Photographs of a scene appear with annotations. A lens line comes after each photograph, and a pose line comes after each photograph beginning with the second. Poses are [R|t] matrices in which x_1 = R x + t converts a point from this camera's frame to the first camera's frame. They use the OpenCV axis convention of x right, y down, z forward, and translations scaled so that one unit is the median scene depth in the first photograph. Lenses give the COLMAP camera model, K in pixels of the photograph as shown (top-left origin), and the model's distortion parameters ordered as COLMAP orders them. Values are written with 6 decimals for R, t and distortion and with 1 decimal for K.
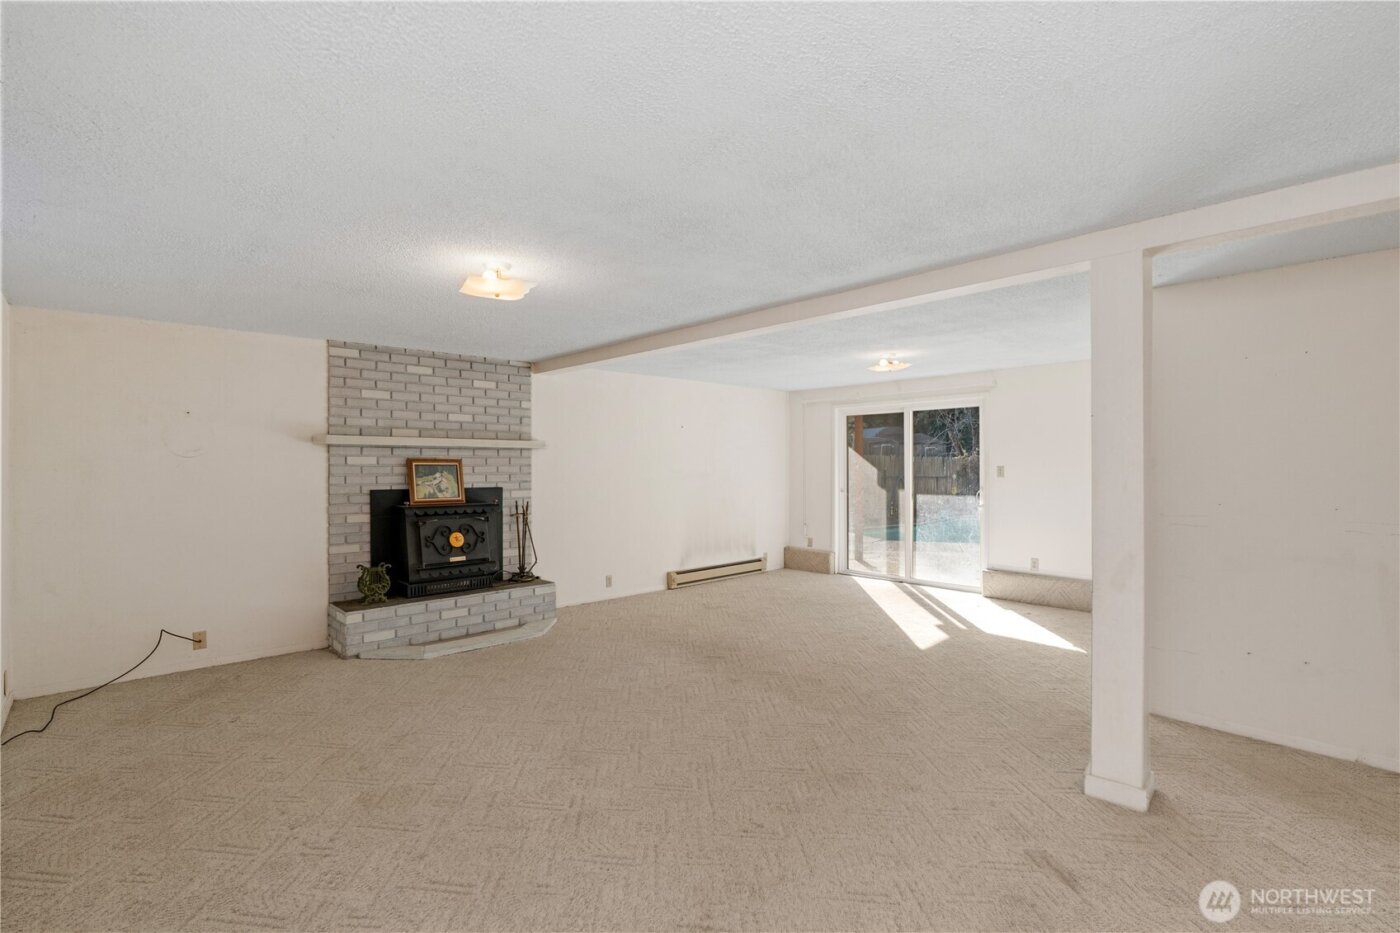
lens RADIAL K [[662.9, 0, 699.0], [0, 662.9, 463.2], [0, 0, 1]] dist [-0.004165, 0.003000]
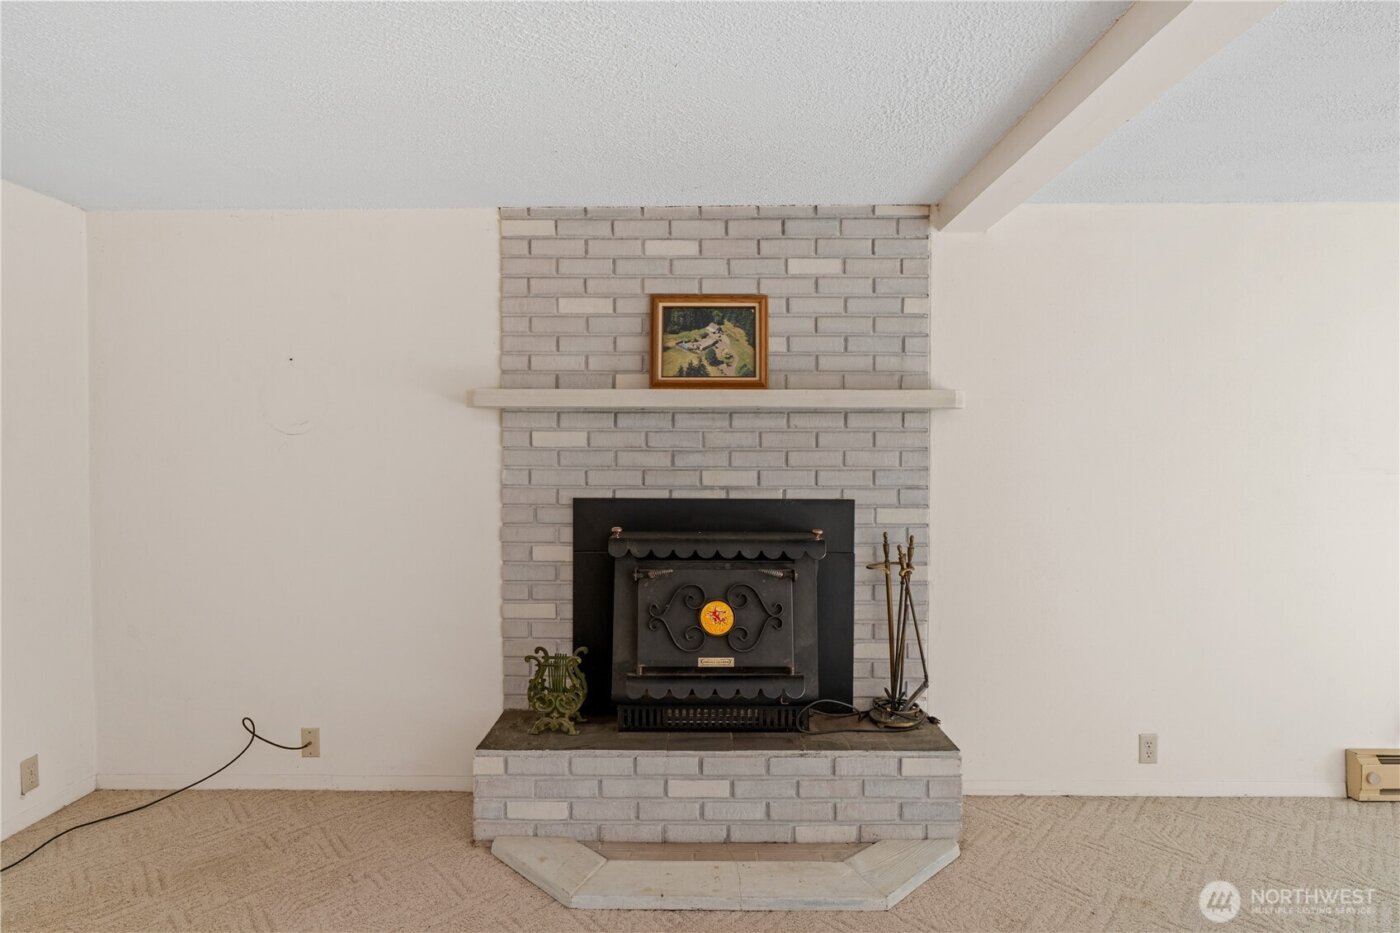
lens RADIAL K [[819.7, 0, 700.3], [0, 819.7, 460.1], [0, 0, 1]] dist [-0.006206, 0.002368]
pose [[0.726112, 0.015882, -0.687393, 0.000253], [0.000035, 0.999732, 0.023136, -0.002269], [0.687576, -0.016824, 0.725917, 0.590470]]
